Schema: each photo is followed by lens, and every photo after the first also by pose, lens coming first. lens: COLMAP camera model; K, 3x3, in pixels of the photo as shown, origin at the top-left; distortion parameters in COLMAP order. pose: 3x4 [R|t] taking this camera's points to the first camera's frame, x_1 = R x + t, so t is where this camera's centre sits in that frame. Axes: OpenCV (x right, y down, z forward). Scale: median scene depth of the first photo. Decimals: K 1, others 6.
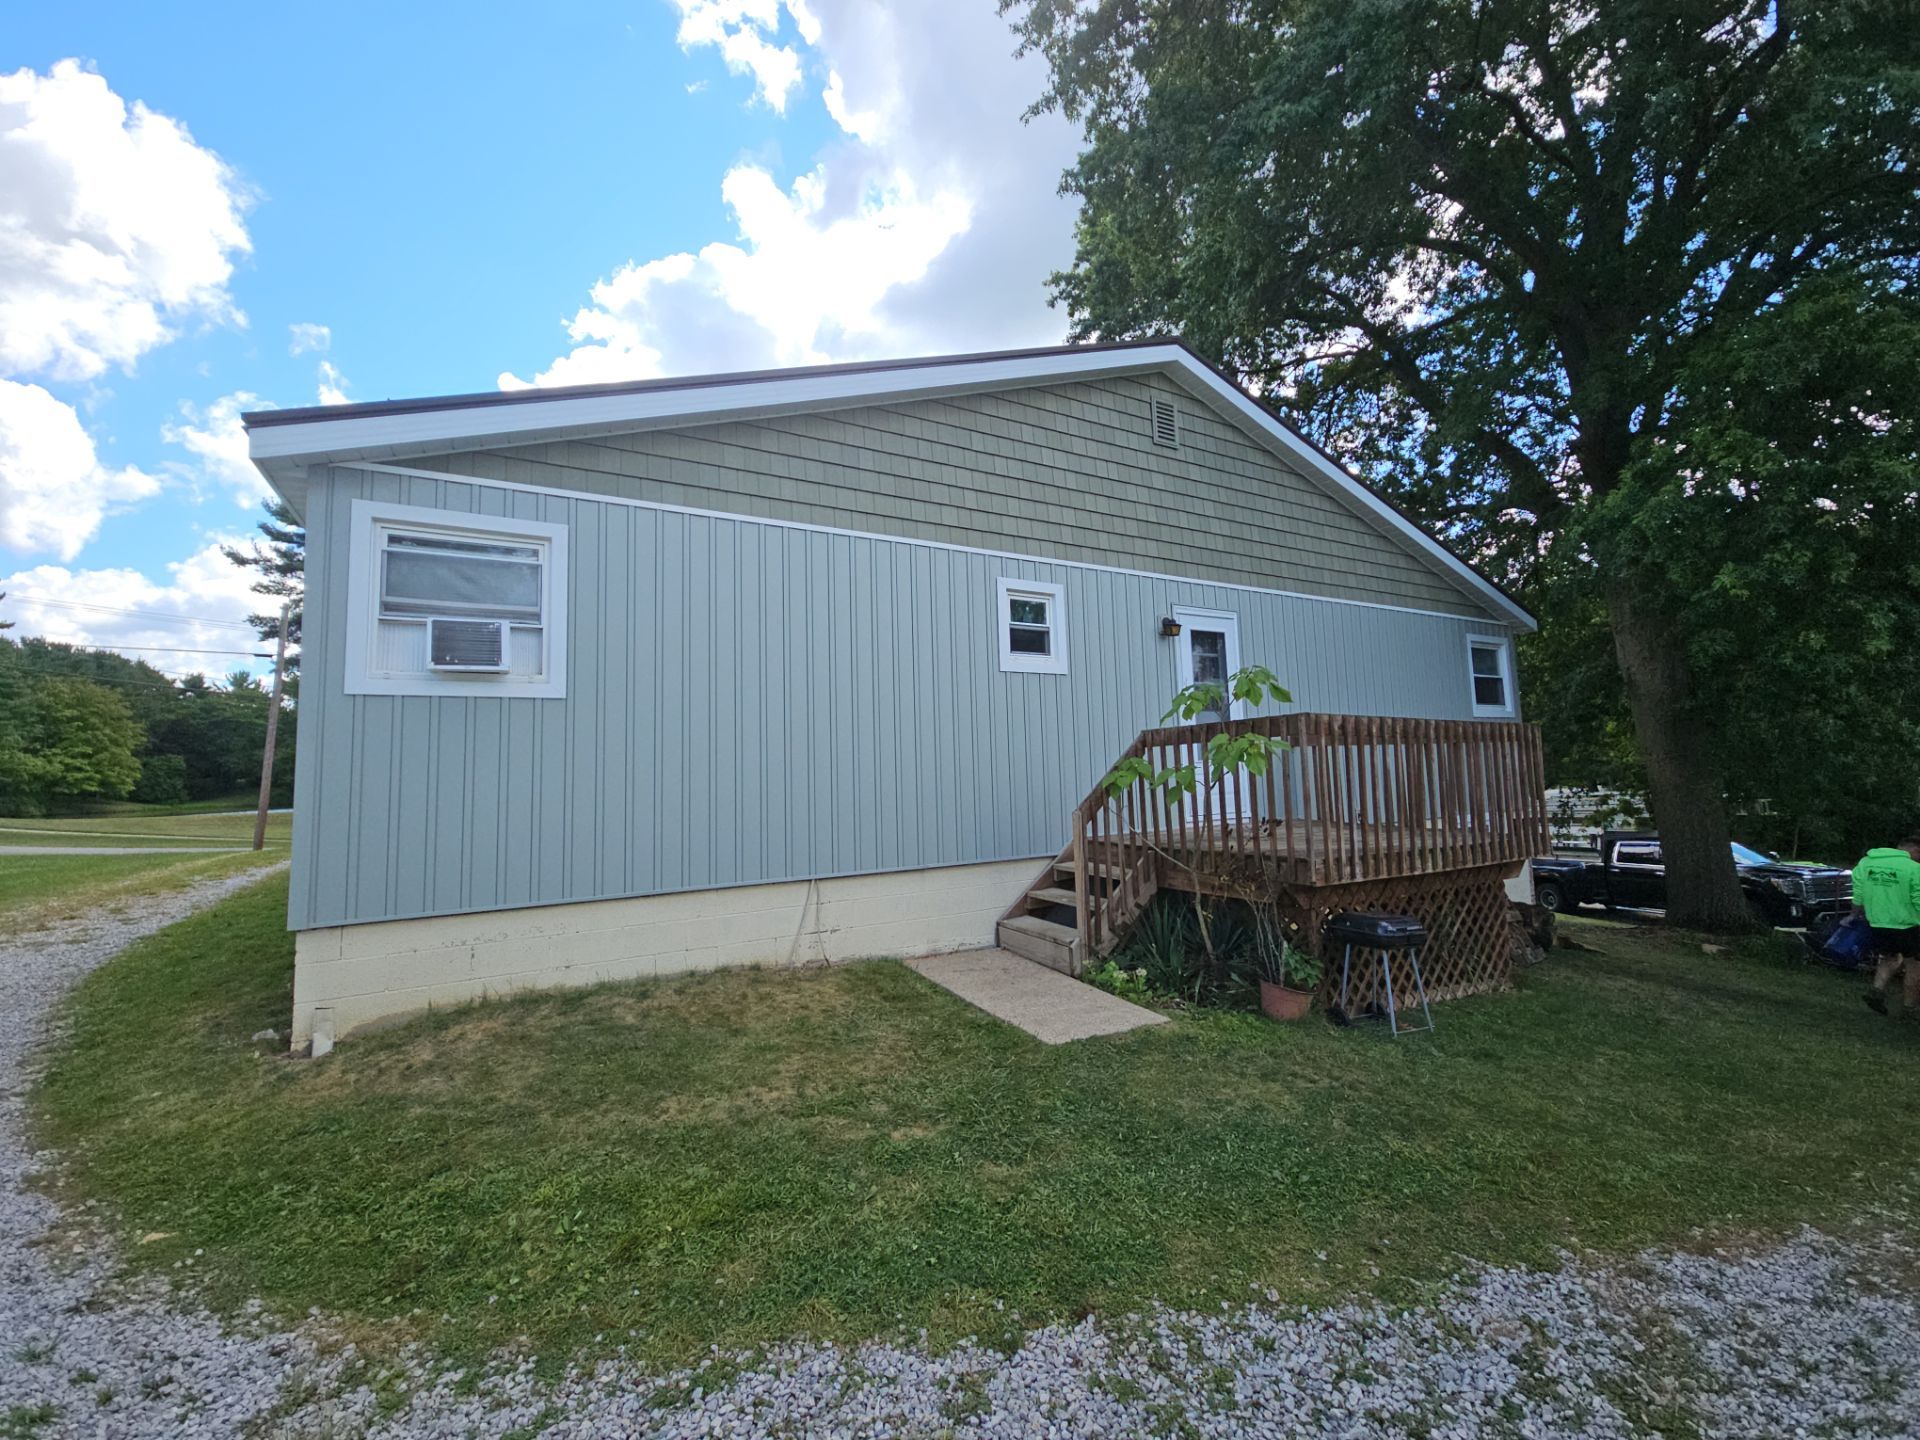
lens RADIAL K [[764.9, 0, 963.7], [0, 764.9, 724.0], [0, 0, 1]] dist [0.029684, 0.000088]
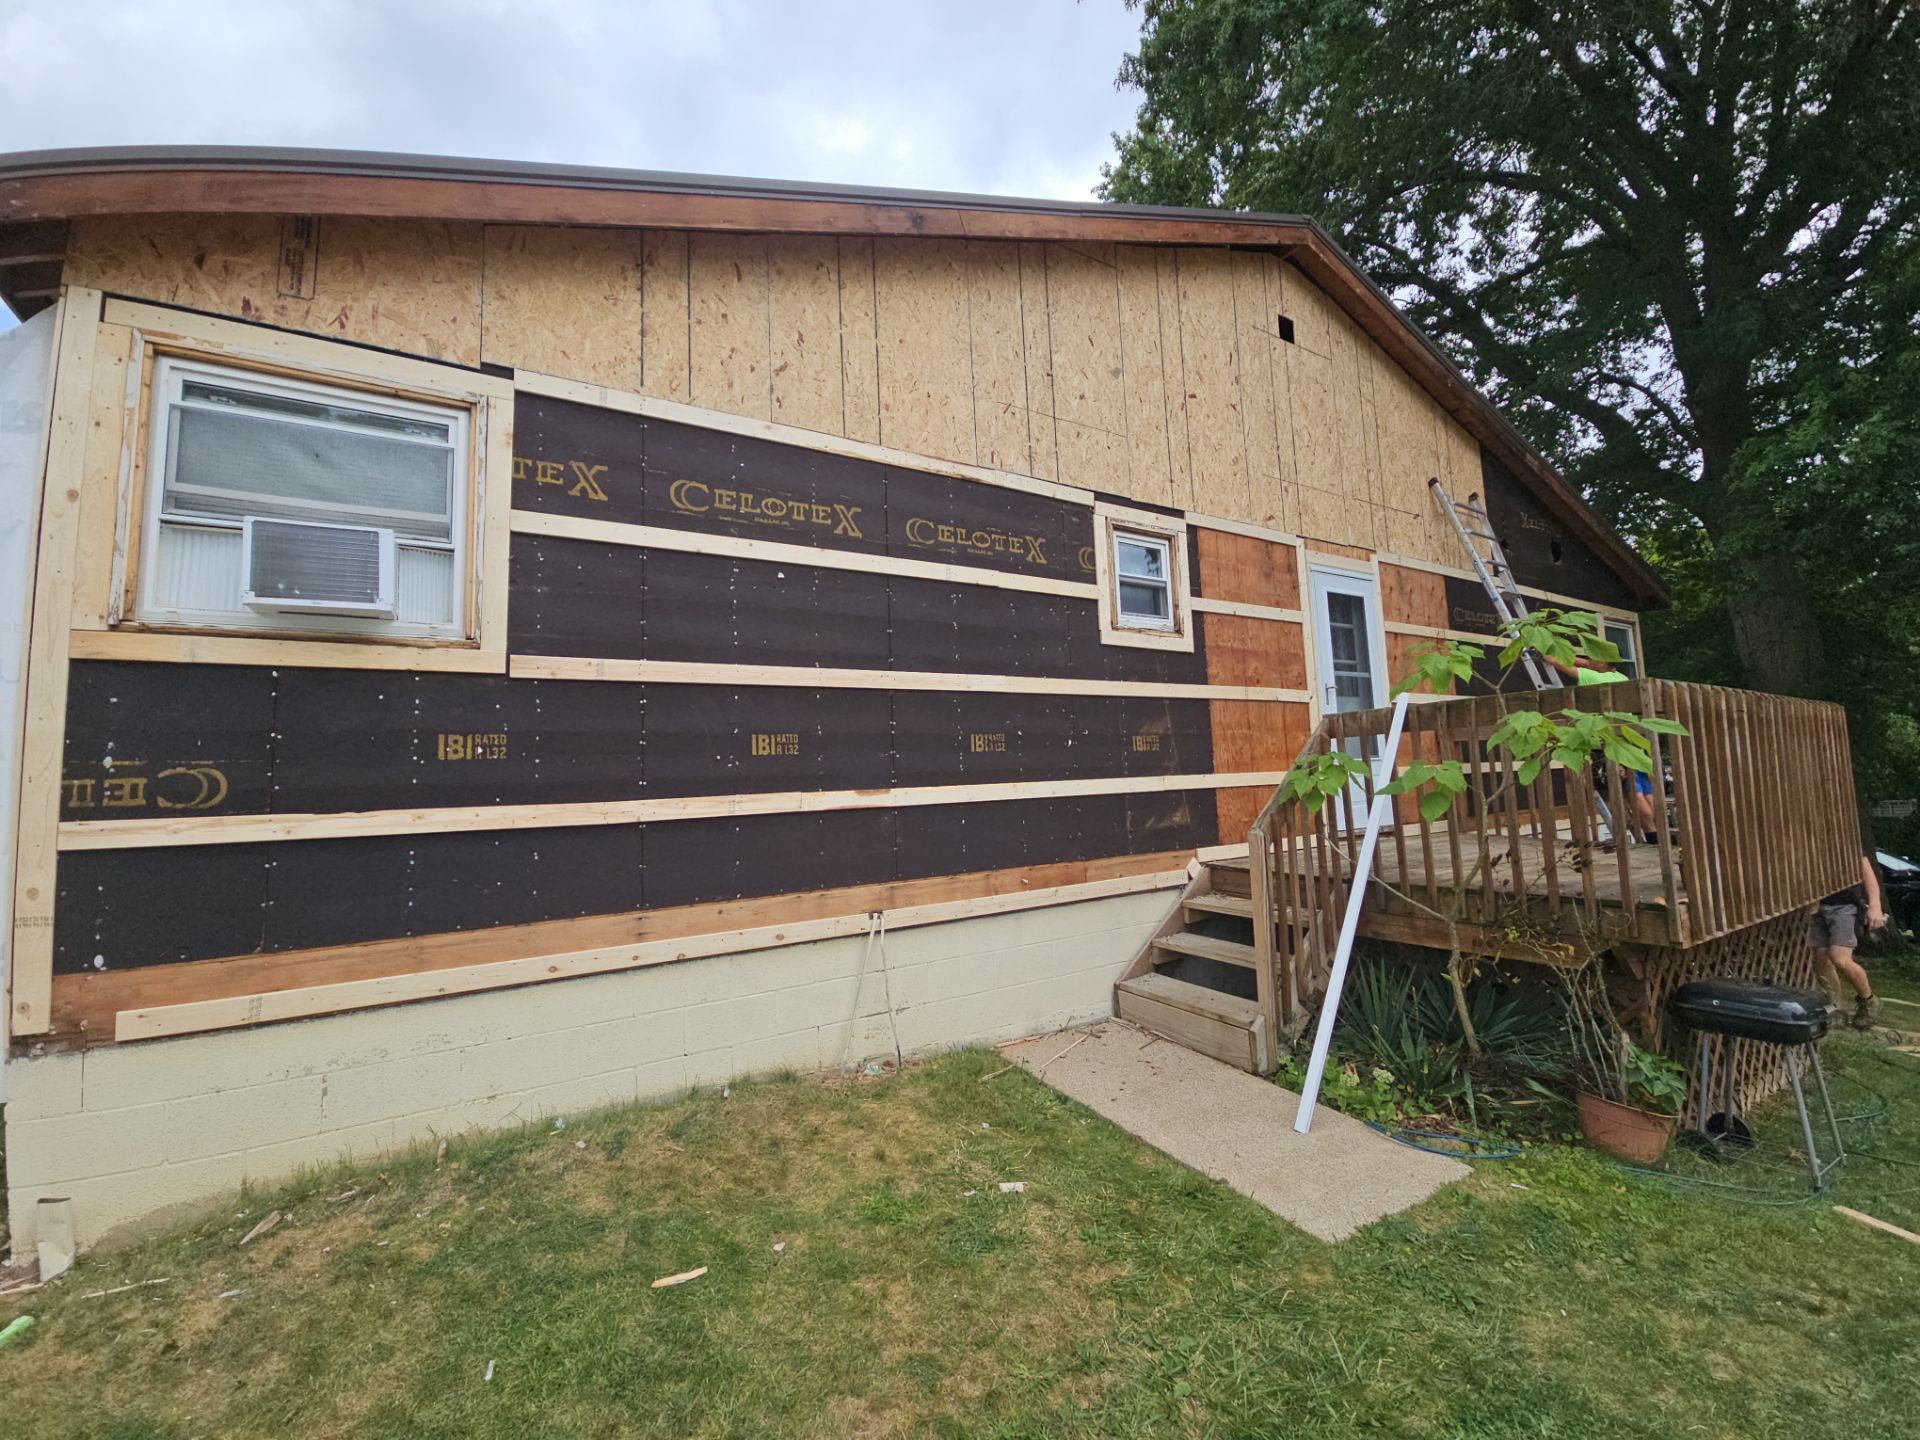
lens RADIAL K [[768.0, 0, 960.0], [0, 768.0, 720.0], [0, 0, 1]] dist [0.068741, -0.029573]
pose [[0.999808, -0.010884, 0.016291, -0.136721], [0.011223, 0.999720, -0.020845, 0.030215], [-0.016059, 0.021024, 0.999650, 0.332575]]
